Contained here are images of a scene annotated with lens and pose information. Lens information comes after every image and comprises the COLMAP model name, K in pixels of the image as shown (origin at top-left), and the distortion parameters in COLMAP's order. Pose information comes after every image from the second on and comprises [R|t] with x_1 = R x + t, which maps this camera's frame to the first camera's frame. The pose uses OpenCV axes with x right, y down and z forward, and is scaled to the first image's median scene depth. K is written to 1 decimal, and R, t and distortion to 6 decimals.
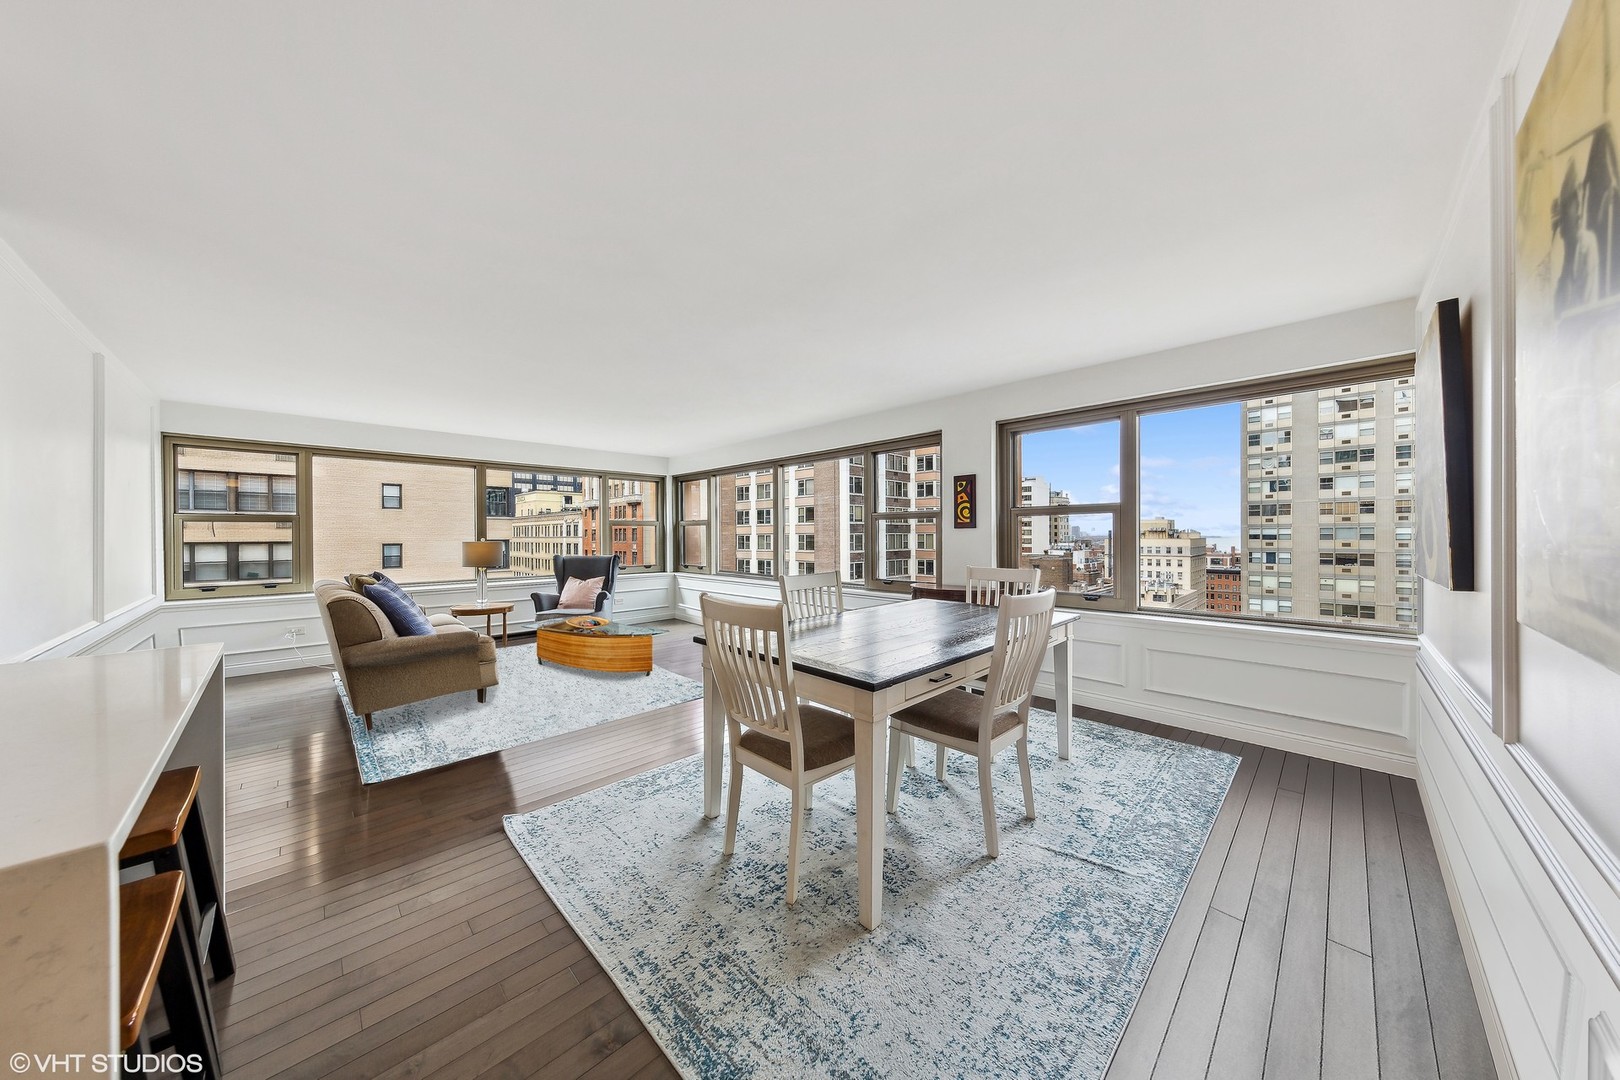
lens RADIAL K [[522.0, 0, 809.7], [0, 522.0, 534.7], [0, 0, 1]] dist [0.006347, -0.000065]
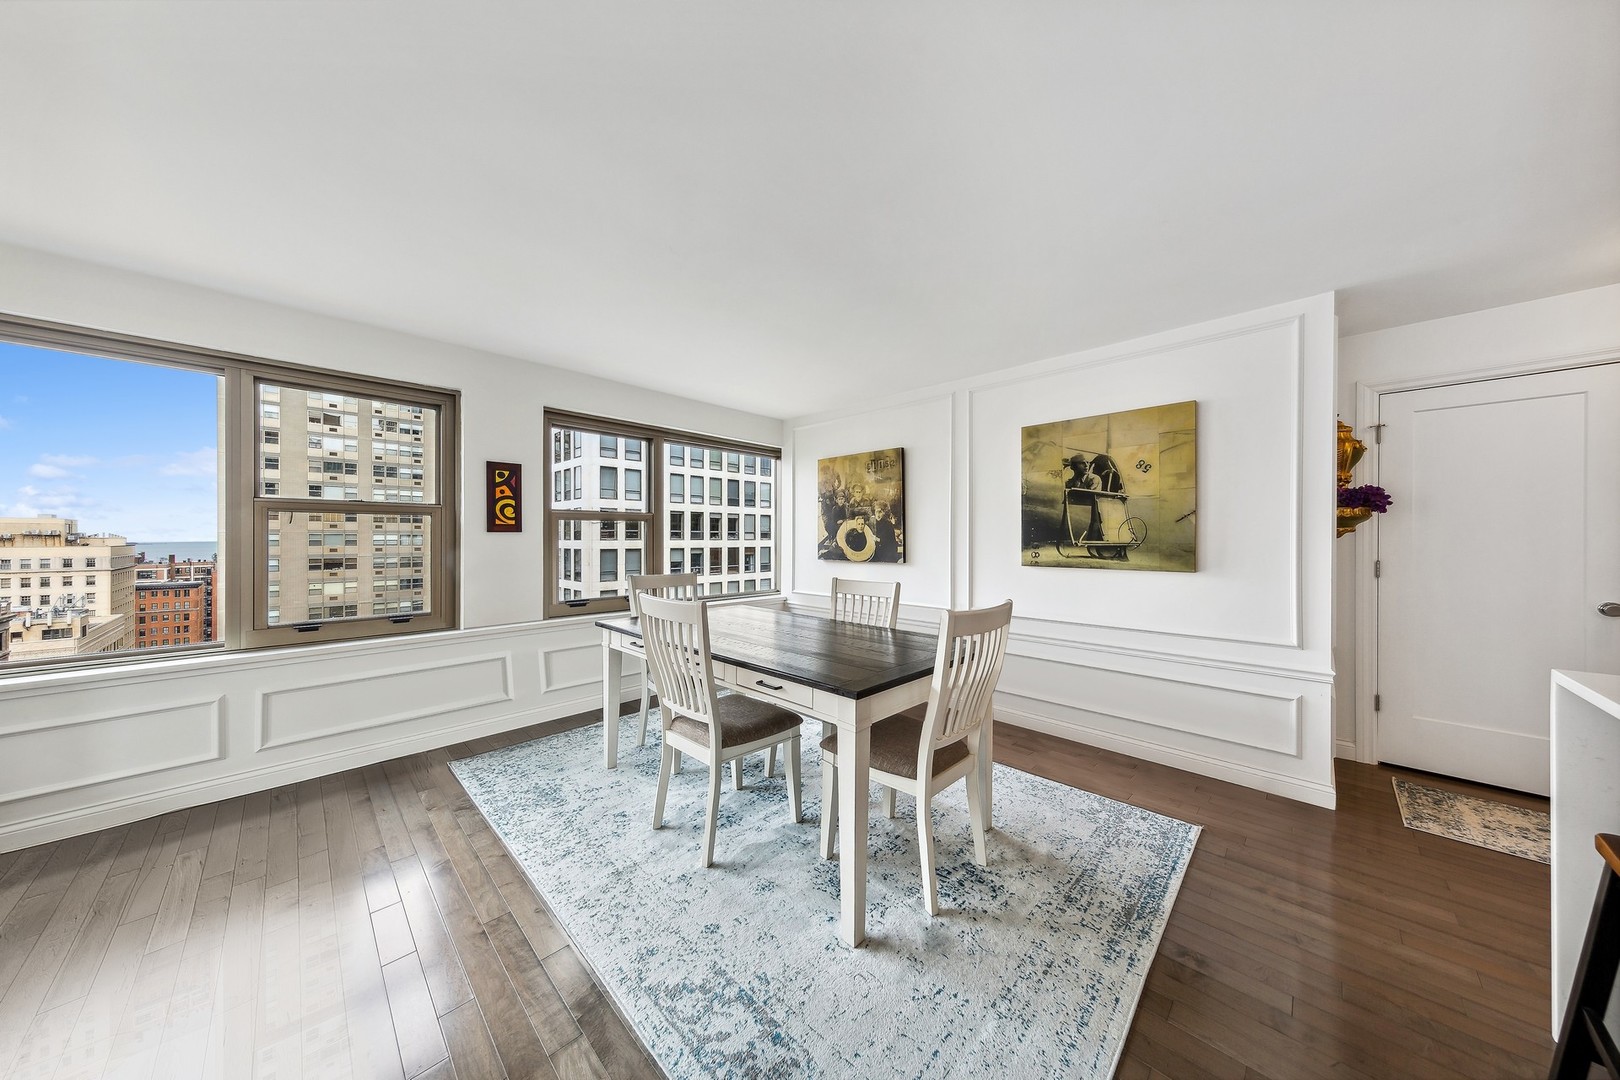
lens RADIAL K [[512.1, 0, 810.0], [0, 512.1, 540.0], [0, 0, 1]] dist [0.006063, -0.000092]
pose [[-0.017752, 0.002194, 0.999840, -0.041164], [-0.000645, 0.999997, -0.002205, 0.000071], [-0.999842, -0.000685, -0.017750, 0.050239]]
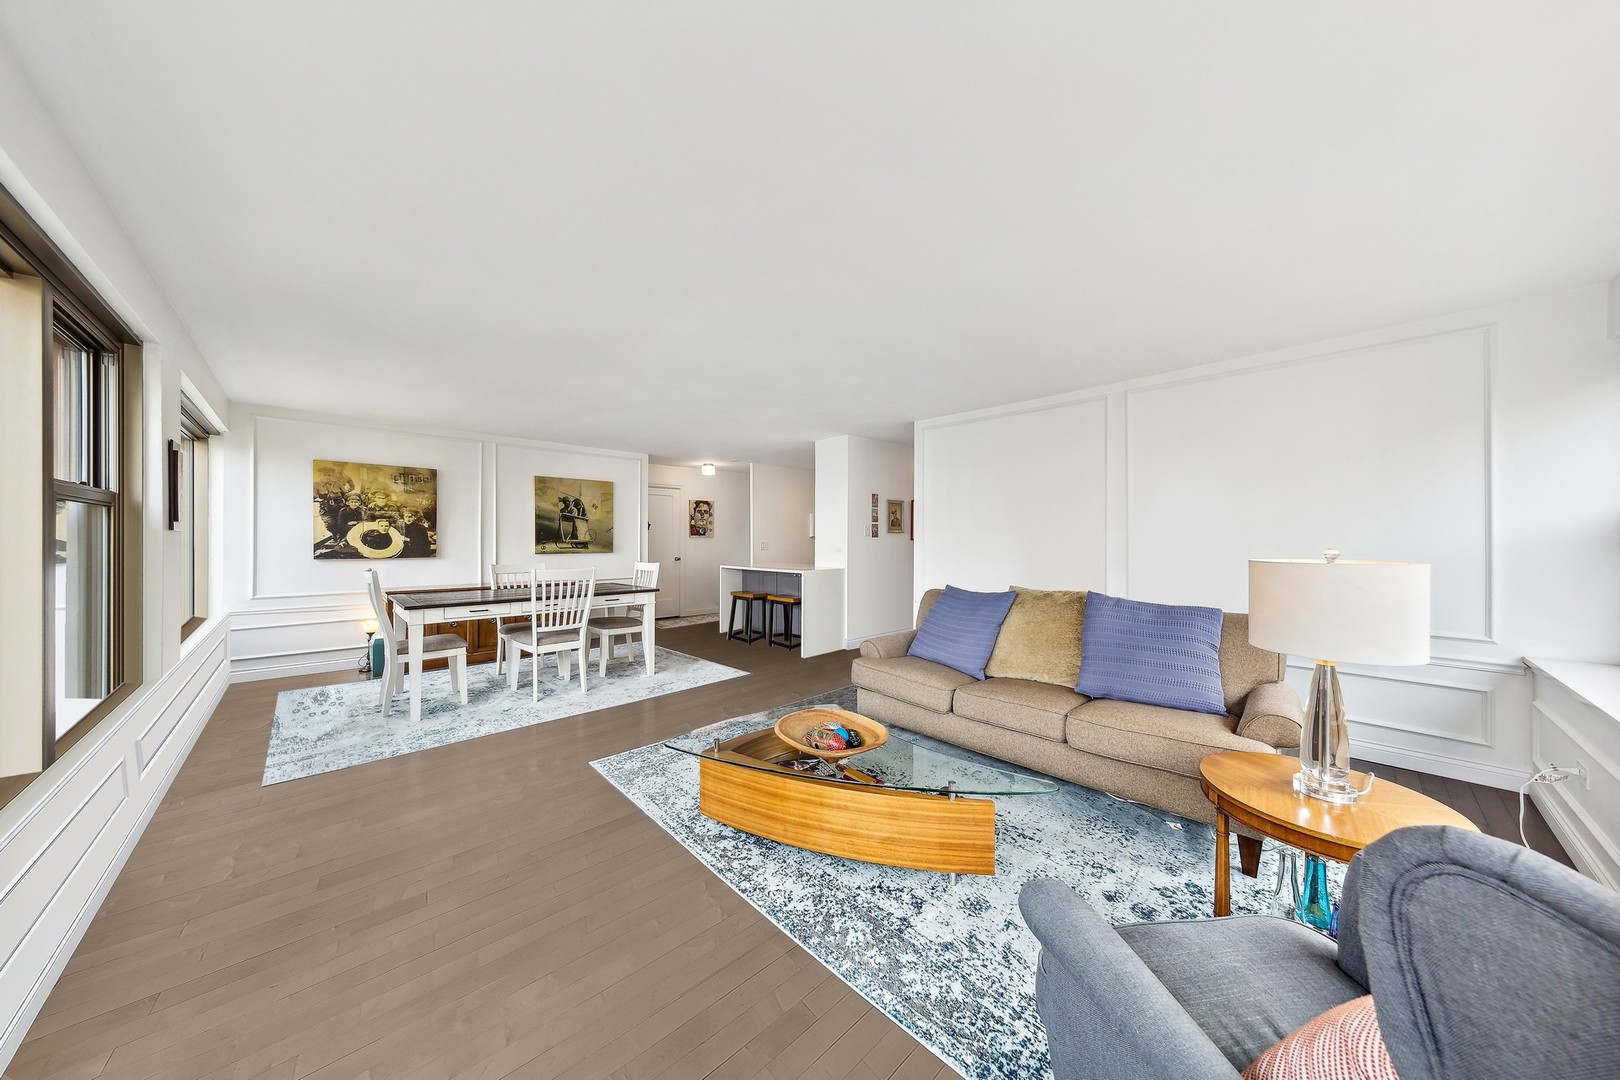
lens RADIAL K [[512.1, 0, 810.0], [0, 512.1, 540.0], [0, 0, 1]] dist [0.006063, -0.000092]
pose [[-0.999901, 0.000910, 0.014037, -0.039819], [0.000955, 0.999995, 0.003174, -0.000323], [-0.014034, 0.003187, -0.999896, 0.145826]]
